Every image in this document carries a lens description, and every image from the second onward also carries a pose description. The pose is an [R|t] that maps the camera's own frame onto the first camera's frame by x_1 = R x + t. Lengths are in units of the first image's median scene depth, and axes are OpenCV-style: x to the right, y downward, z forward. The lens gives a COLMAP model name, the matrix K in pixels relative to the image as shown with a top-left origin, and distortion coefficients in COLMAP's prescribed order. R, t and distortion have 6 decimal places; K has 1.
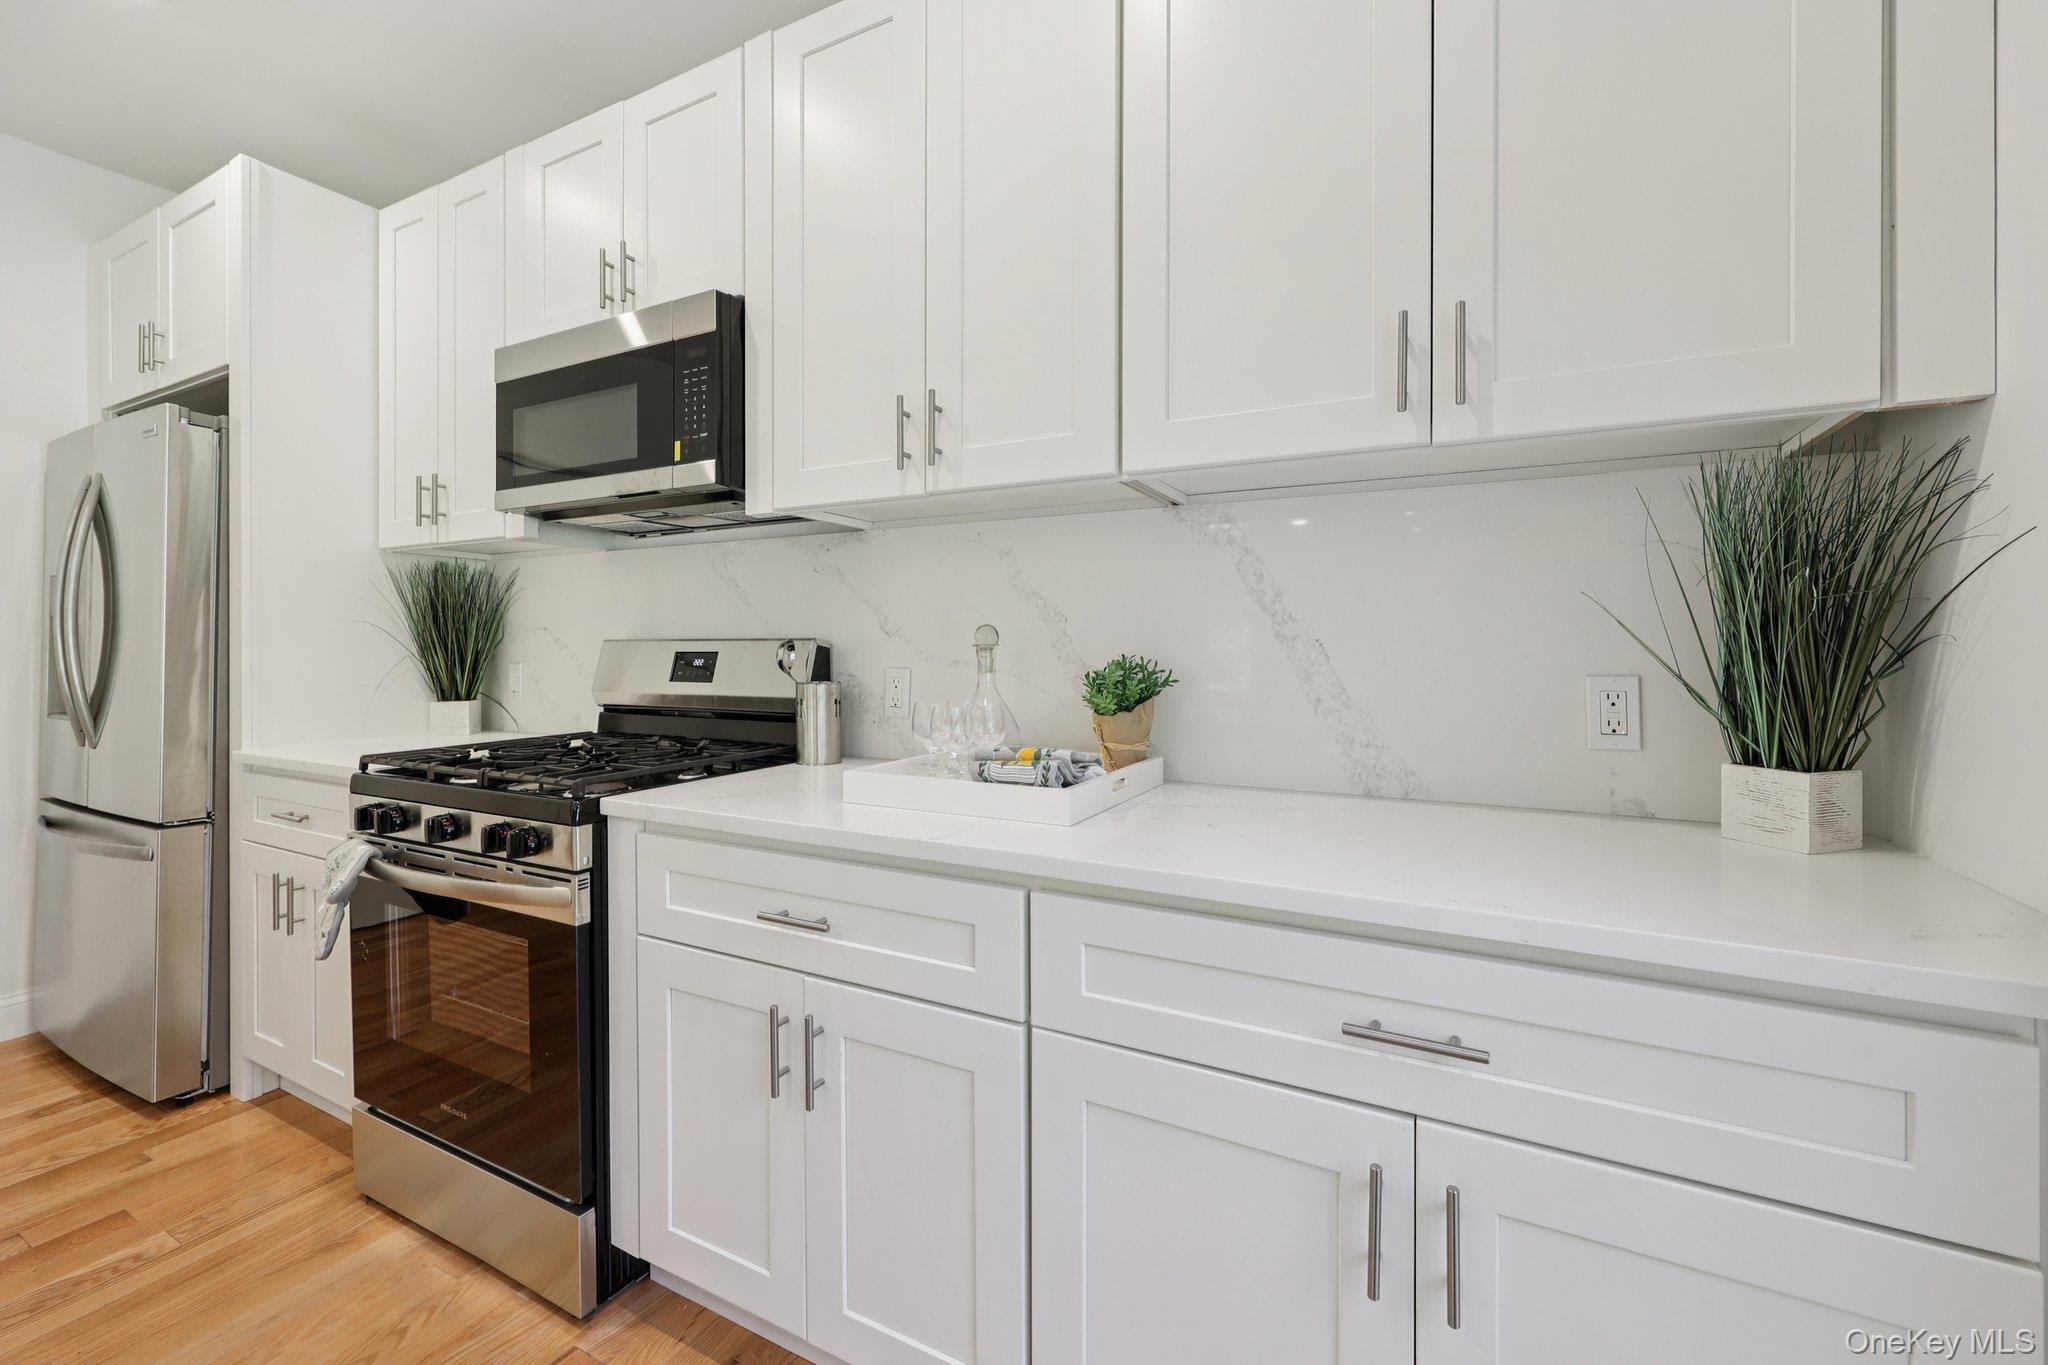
lens RADIAL K [[861.6, 0, 1014.7], [0, 861.6, 647.3], [0, 0, 1]] dist [0.002728, 0.000339]
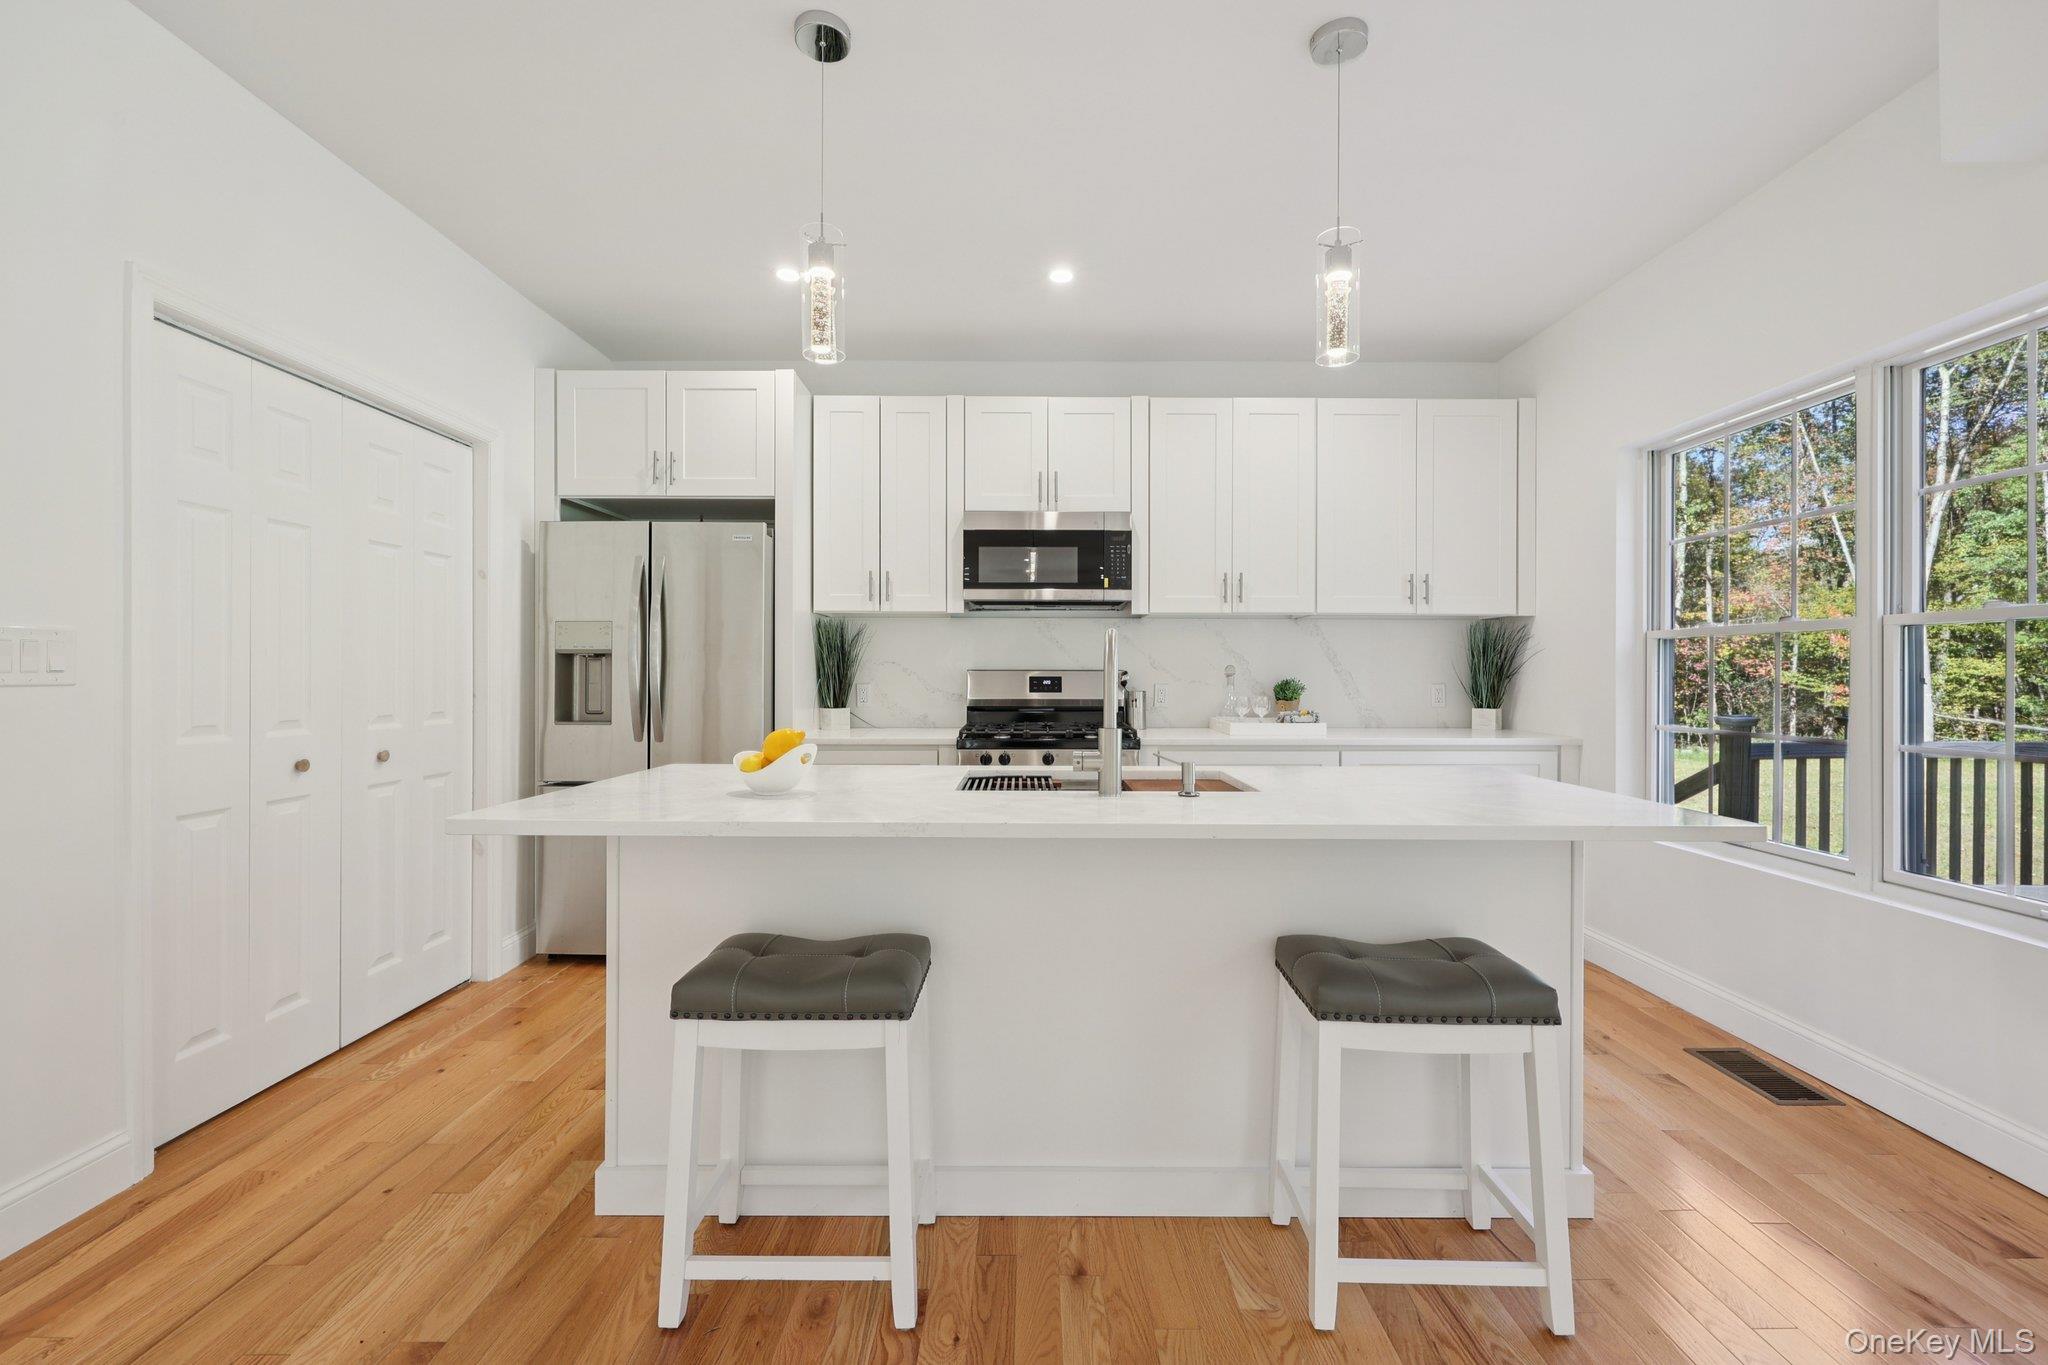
lens RADIAL K [[838.9, 0, 1033.2], [0, 838.9, 673.5], [0, 0, 1]] dist [0.000591, -0.000005]
pose [[0.878796, 0.002037, 0.477193, -1.685257], [-0.001492, 0.999998, -0.001520, 0.000846], [-0.477195, 0.000624, 0.878797, -0.810839]]
